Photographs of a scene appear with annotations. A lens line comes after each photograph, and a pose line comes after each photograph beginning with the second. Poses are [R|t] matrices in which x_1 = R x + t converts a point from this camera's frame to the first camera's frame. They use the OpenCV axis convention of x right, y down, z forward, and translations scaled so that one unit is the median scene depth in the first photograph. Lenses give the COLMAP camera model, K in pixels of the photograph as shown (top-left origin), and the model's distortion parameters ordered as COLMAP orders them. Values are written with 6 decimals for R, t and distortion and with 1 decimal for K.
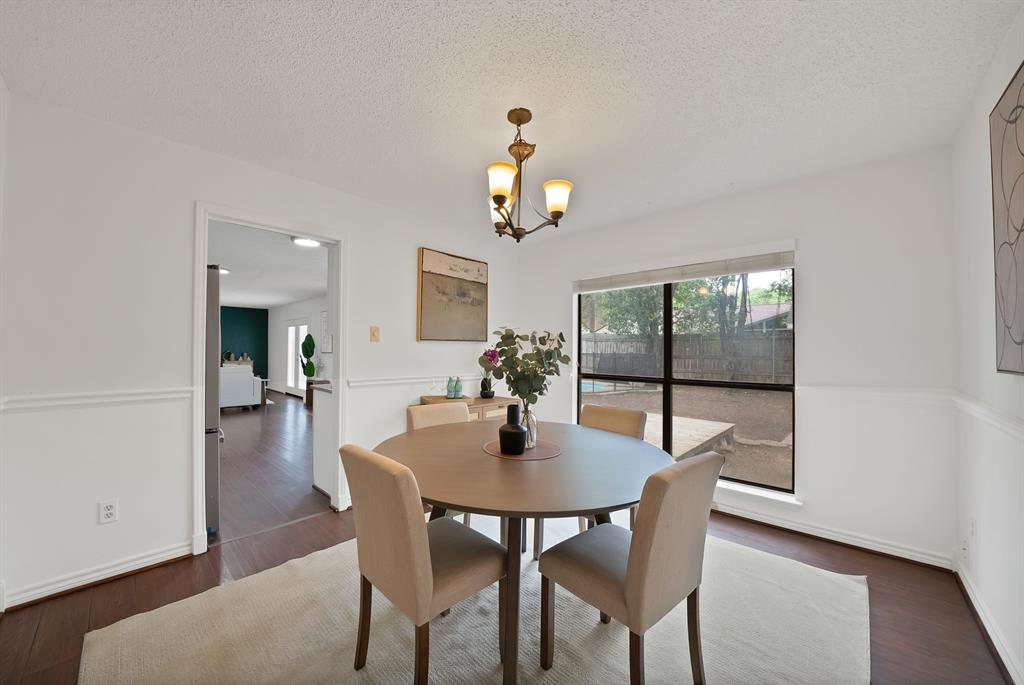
lens RADIAL K [[367.2, 0, 507.8], [0, 367.2, 344.4], [0, 0, 1]] dist [-0.026481, 0.002788]
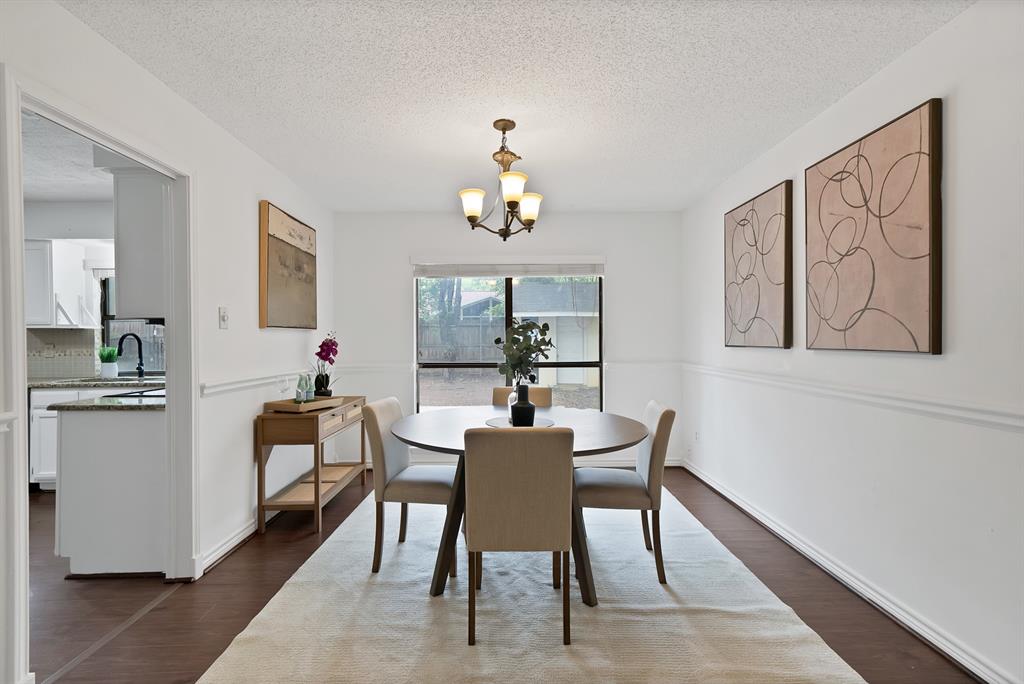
lens RADIAL K [[456.1, 0, 512.0], [0, 456.1, 342.0], [0, 0, 1]] dist [0.001082, 0.000271]
pose [[0.721660, -0.013798, 0.692110, -0.608778], [-0.000049, 0.999800, 0.019983, 0.000339], [-0.692247, -0.014454, 0.721515, -0.012757]]
